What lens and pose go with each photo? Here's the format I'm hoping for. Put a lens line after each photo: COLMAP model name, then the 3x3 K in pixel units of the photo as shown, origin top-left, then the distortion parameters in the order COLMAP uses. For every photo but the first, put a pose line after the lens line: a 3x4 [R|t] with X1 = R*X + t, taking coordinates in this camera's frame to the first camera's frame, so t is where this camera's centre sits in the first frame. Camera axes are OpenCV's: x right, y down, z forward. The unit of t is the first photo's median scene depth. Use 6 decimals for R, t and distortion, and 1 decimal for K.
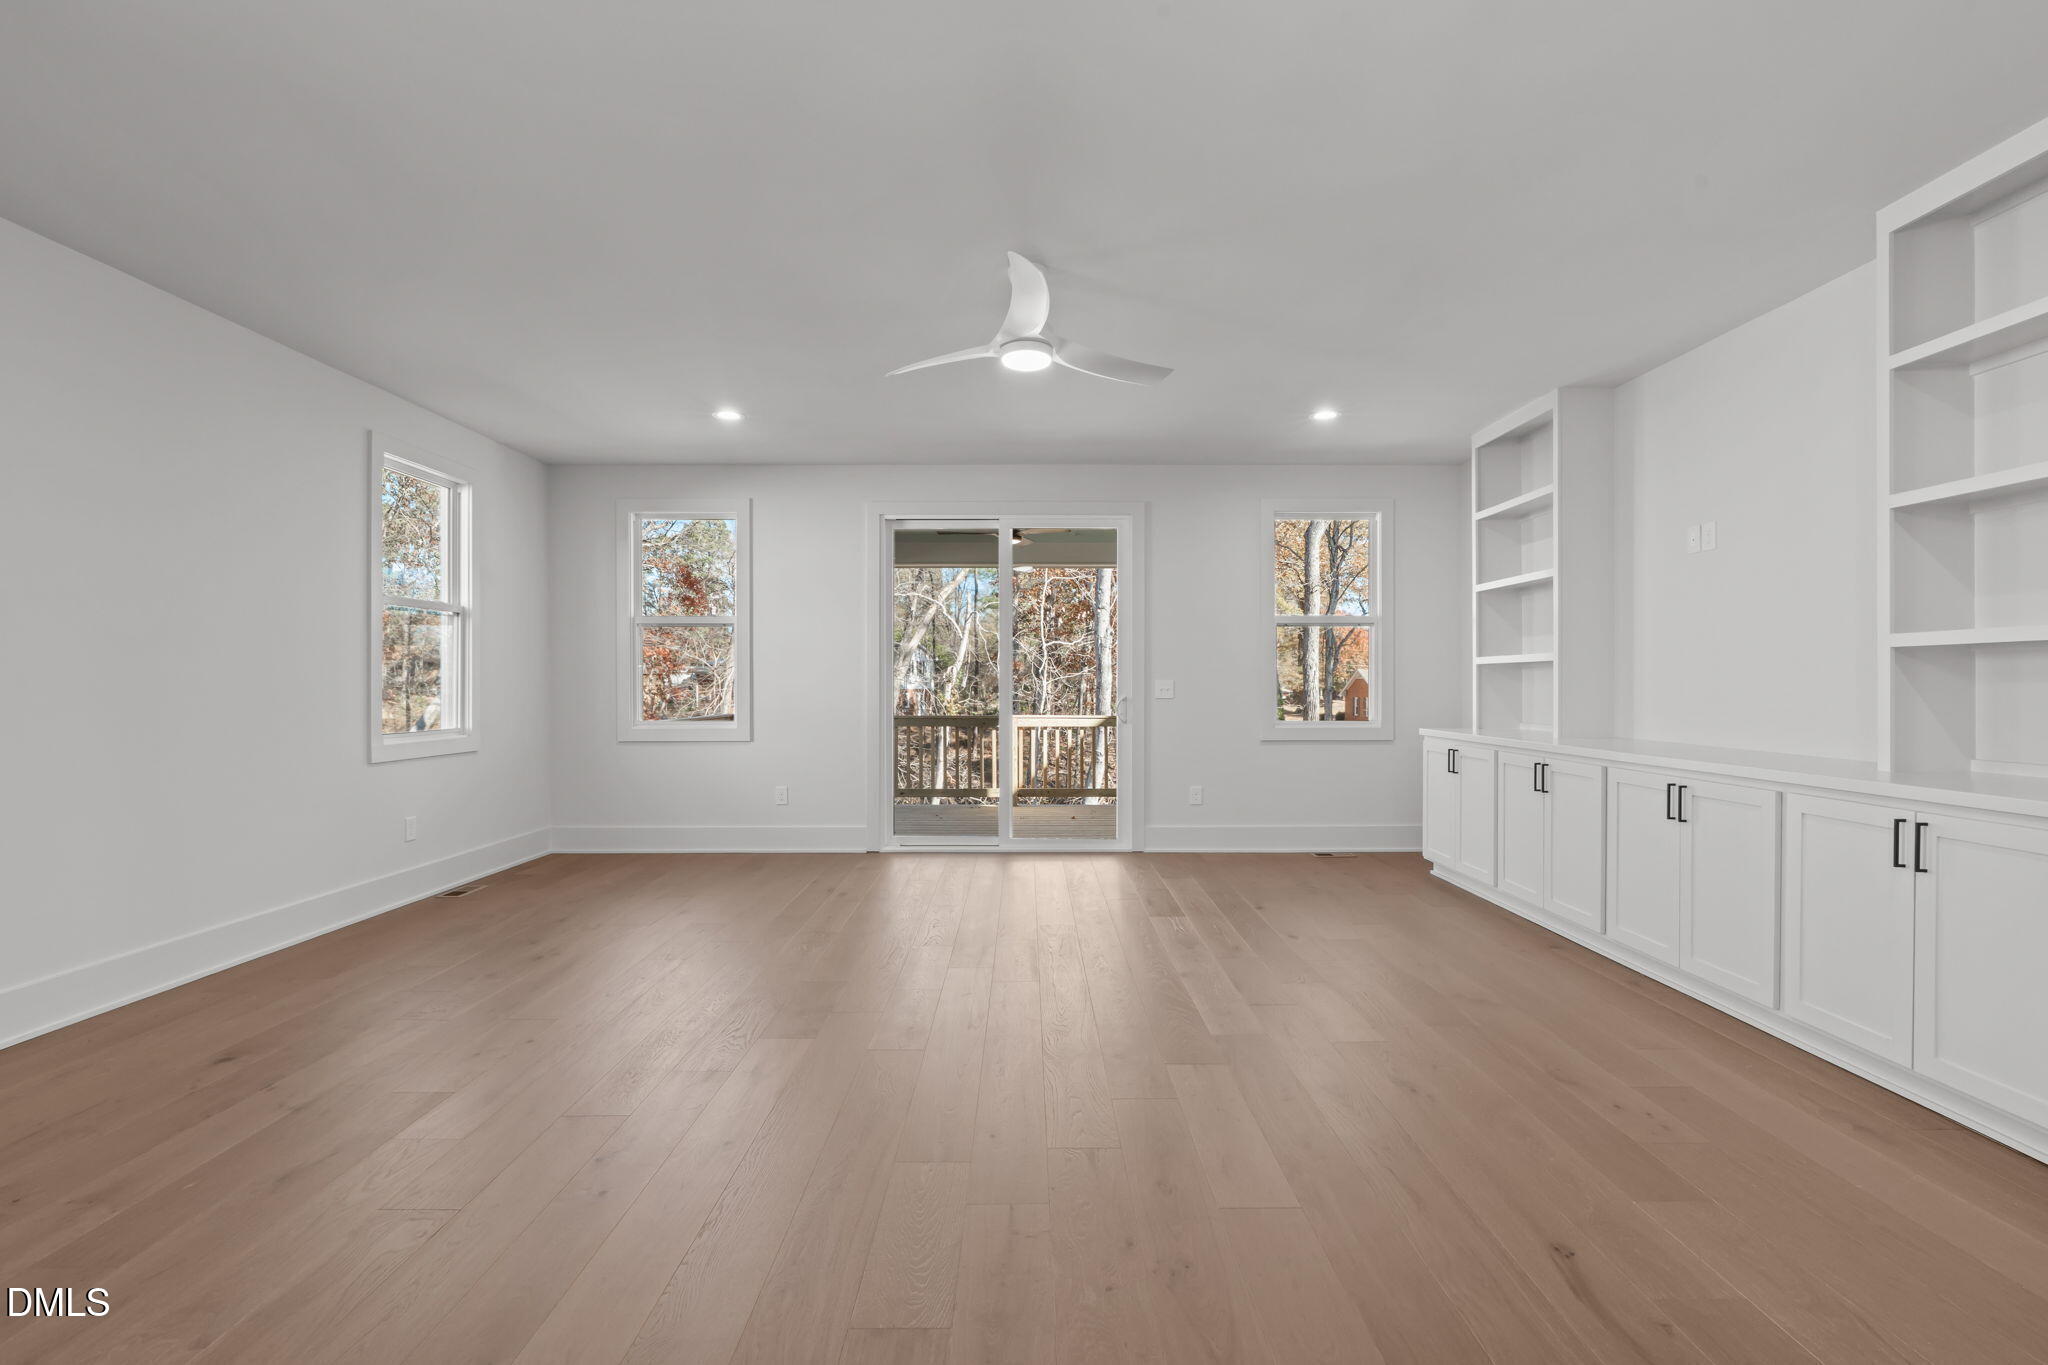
lens RADIAL K [[924.6, 0, 1026.1], [0, 924.6, 686.9], [0, 0, 1]] dist [-0.000500, 0.000059]
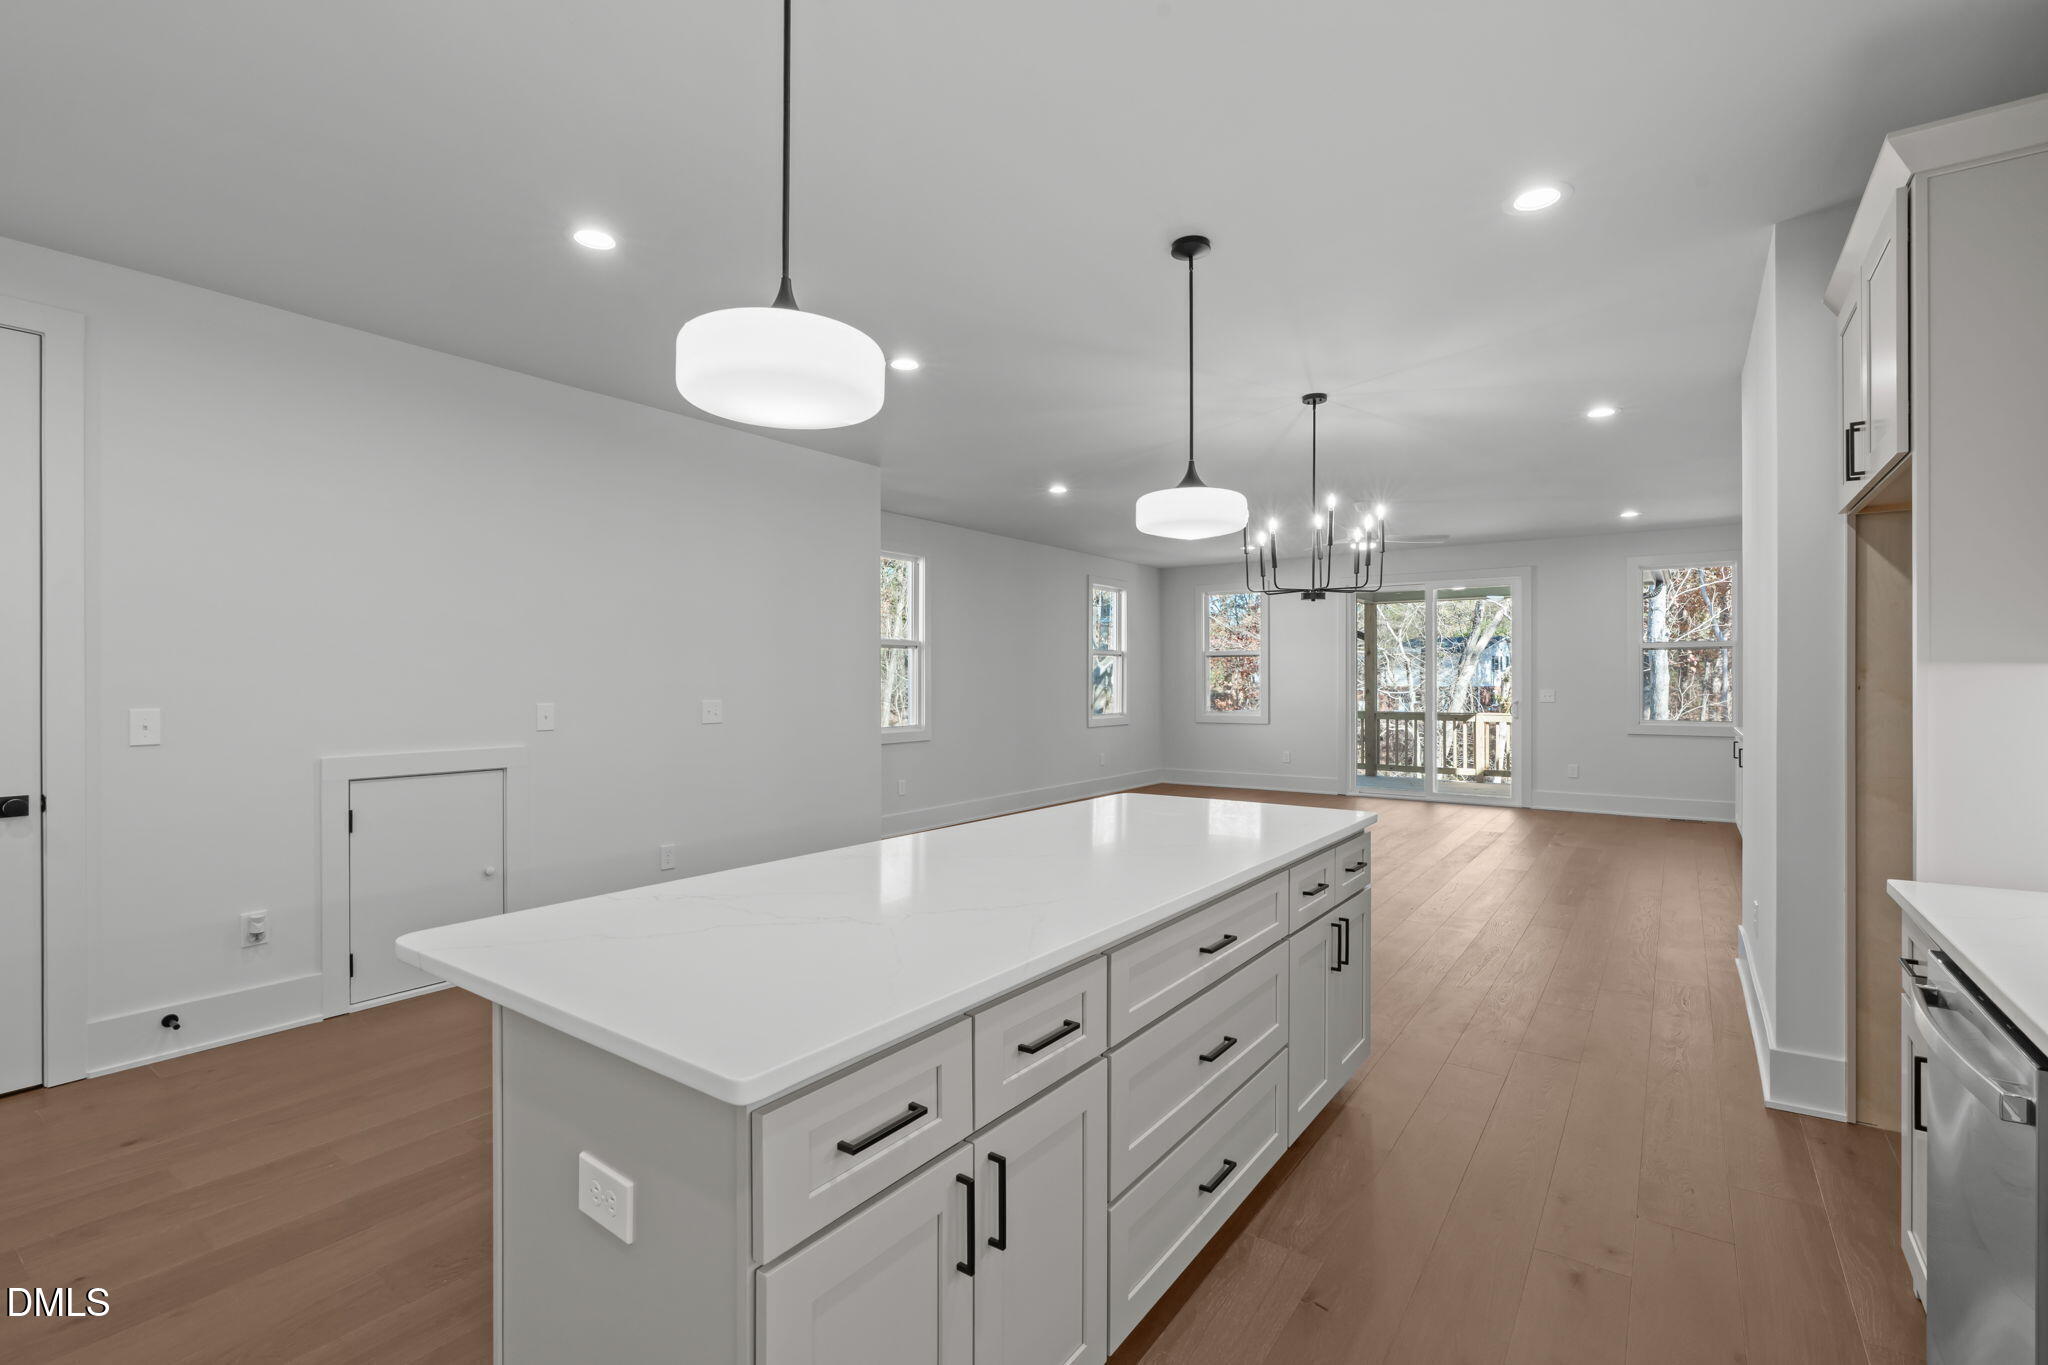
lens RADIAL K [[924.6, 0, 1026.1], [0, 924.6, 686.9], [0, 0, 1]] dist [-0.000500, 0.000059]
pose [[0.815698, 0.004423, -0.578461, 0.336570], [-0.001608, 0.999984, 0.005380, -0.019054], [0.578476, -0.003458, 0.815692, -0.670759]]
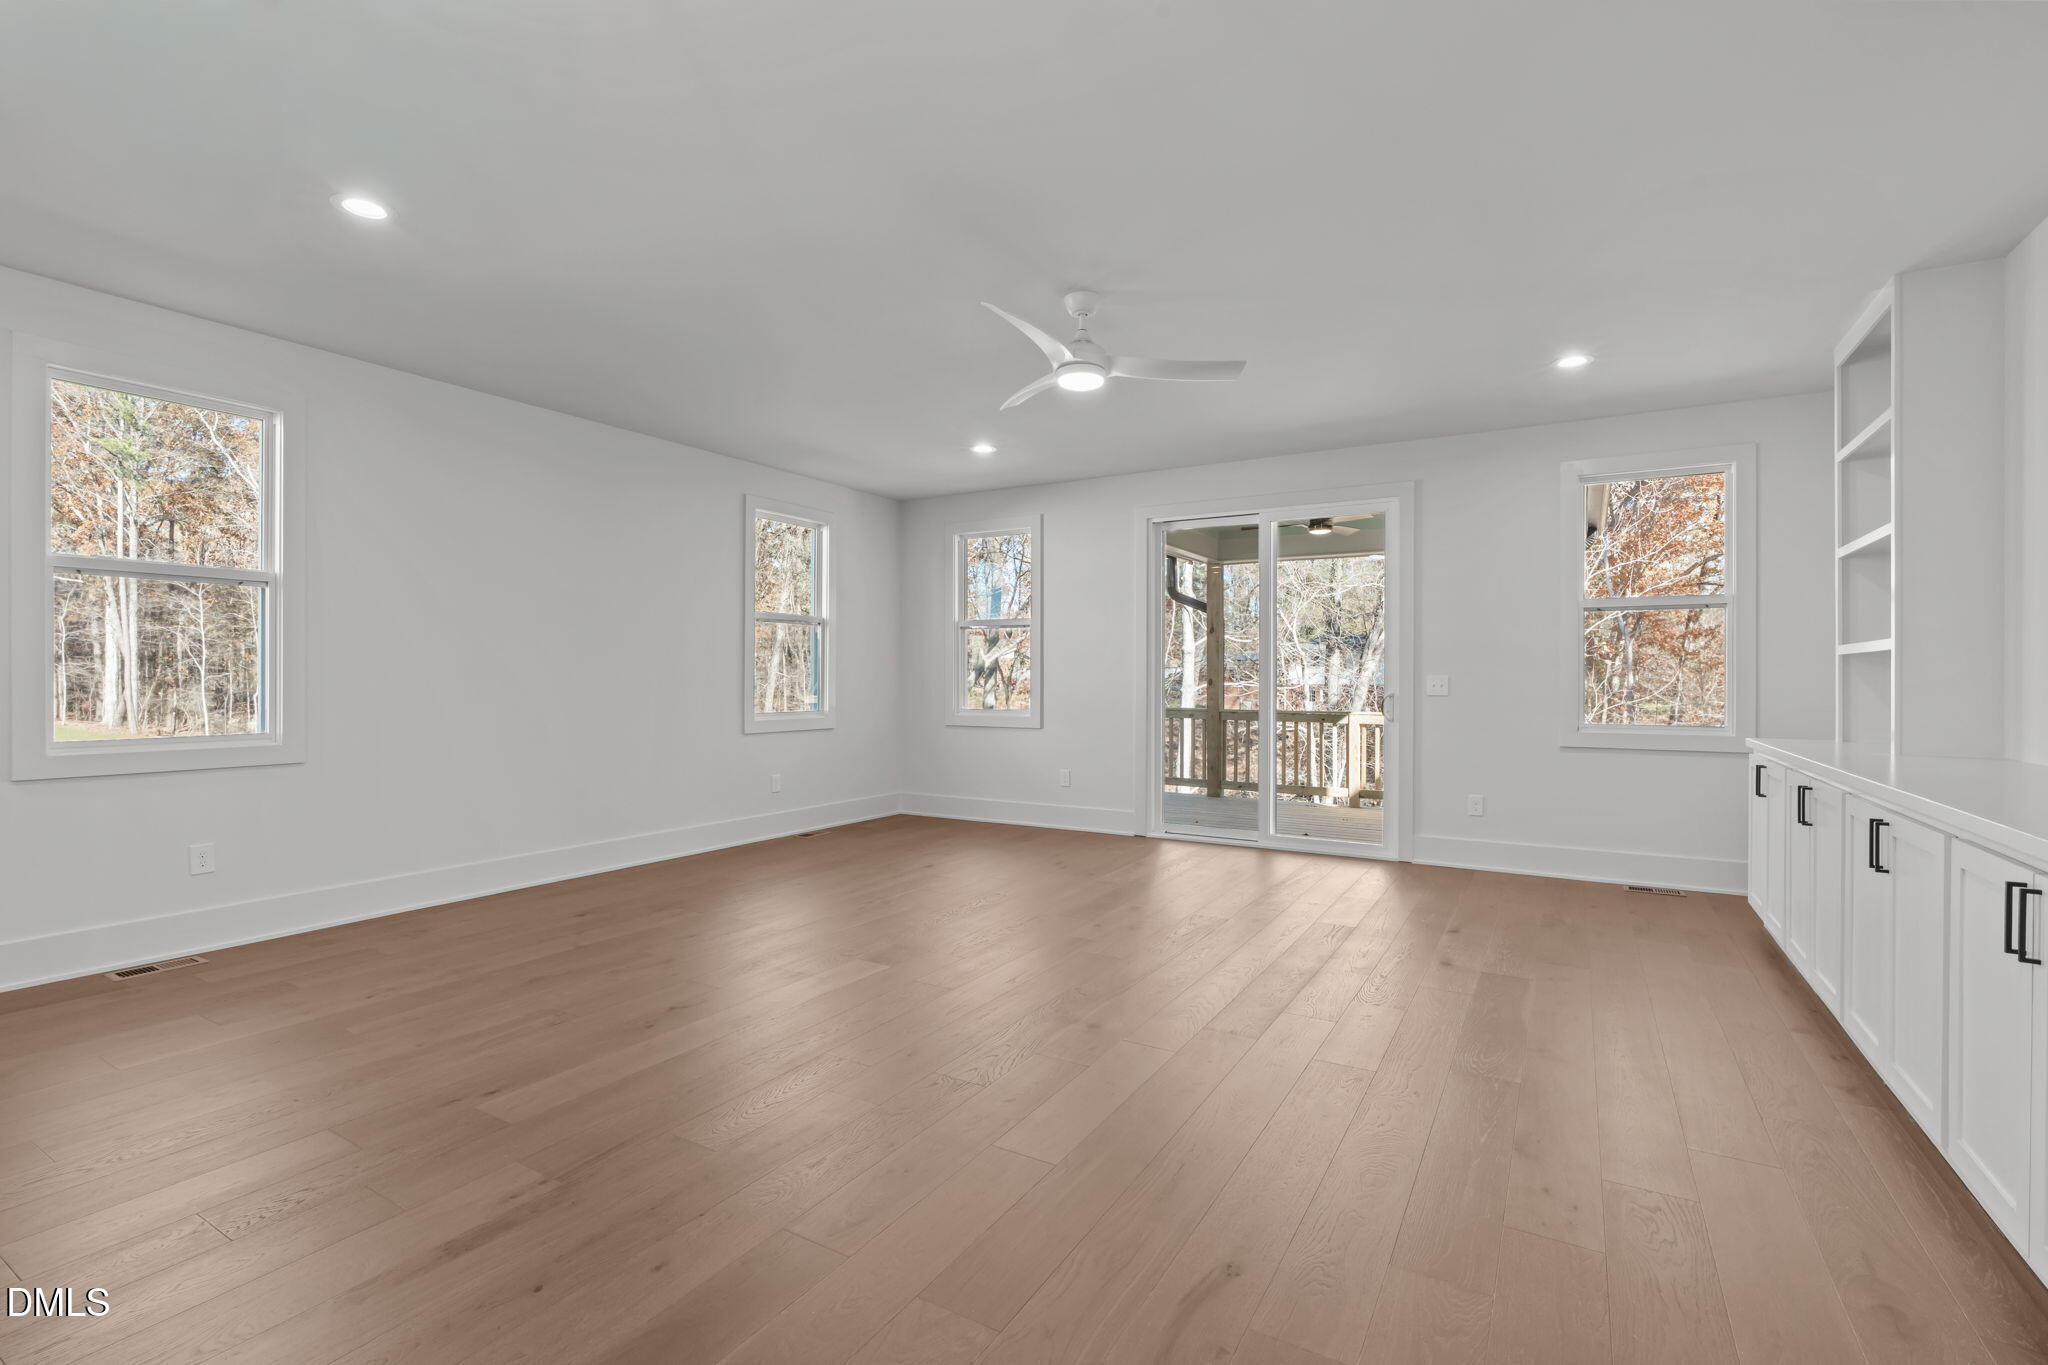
lens RADIAL K [[924.6, 0, 1026.1], [0, 924.6, 686.9], [0, 0, 1]] dist [-0.000500, 0.000059]
pose [[0.859804, 0.007852, -0.510563, 0.279645], [-0.004915, 0.999963, 0.007101, -0.000499], [0.510600, -0.003596, 0.859811, 0.016586]]
